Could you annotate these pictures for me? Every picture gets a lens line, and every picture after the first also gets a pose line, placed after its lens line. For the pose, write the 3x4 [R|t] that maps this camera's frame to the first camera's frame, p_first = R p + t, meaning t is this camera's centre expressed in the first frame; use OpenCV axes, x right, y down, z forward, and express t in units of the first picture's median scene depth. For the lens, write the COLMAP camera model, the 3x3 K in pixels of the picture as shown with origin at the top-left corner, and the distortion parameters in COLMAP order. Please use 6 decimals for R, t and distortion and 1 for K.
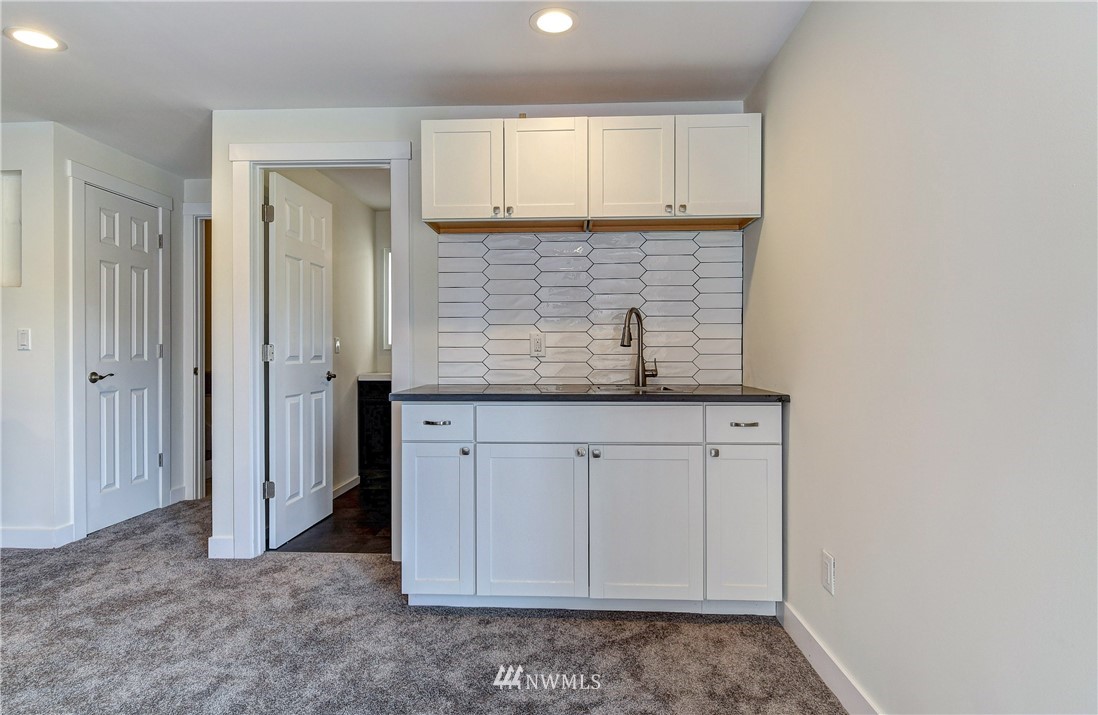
lens RADIAL K [[596.9, 0, 545.3], [0, 596.9, 354.6], [0, 0, 1]] dist [0.003072, -0.000379]
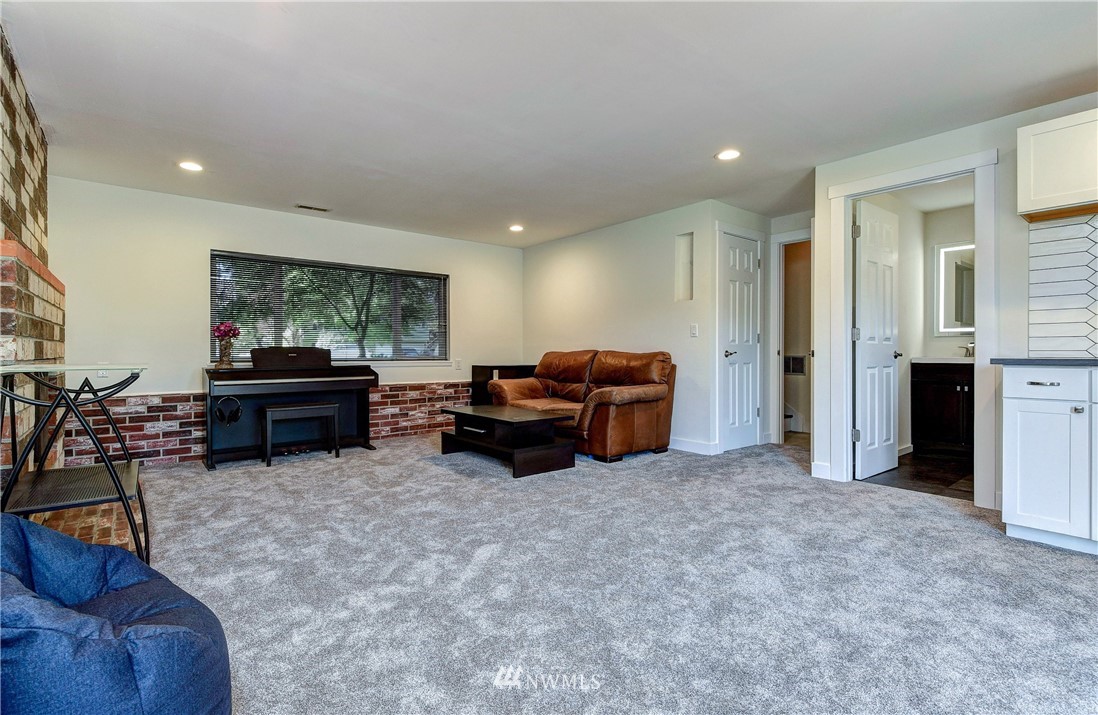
lens RADIAL K [[505.1, 0, 564.7], [0, 505.1, 350.0], [0, 0, 1]] dist [0.002344, -0.001217]
pose [[0.665426, 0.000741, -0.746463, -0.047555], [-0.002844, 0.999995, -0.001543, 0.038204], [0.746458, 0.003150, 0.665425, -0.268048]]
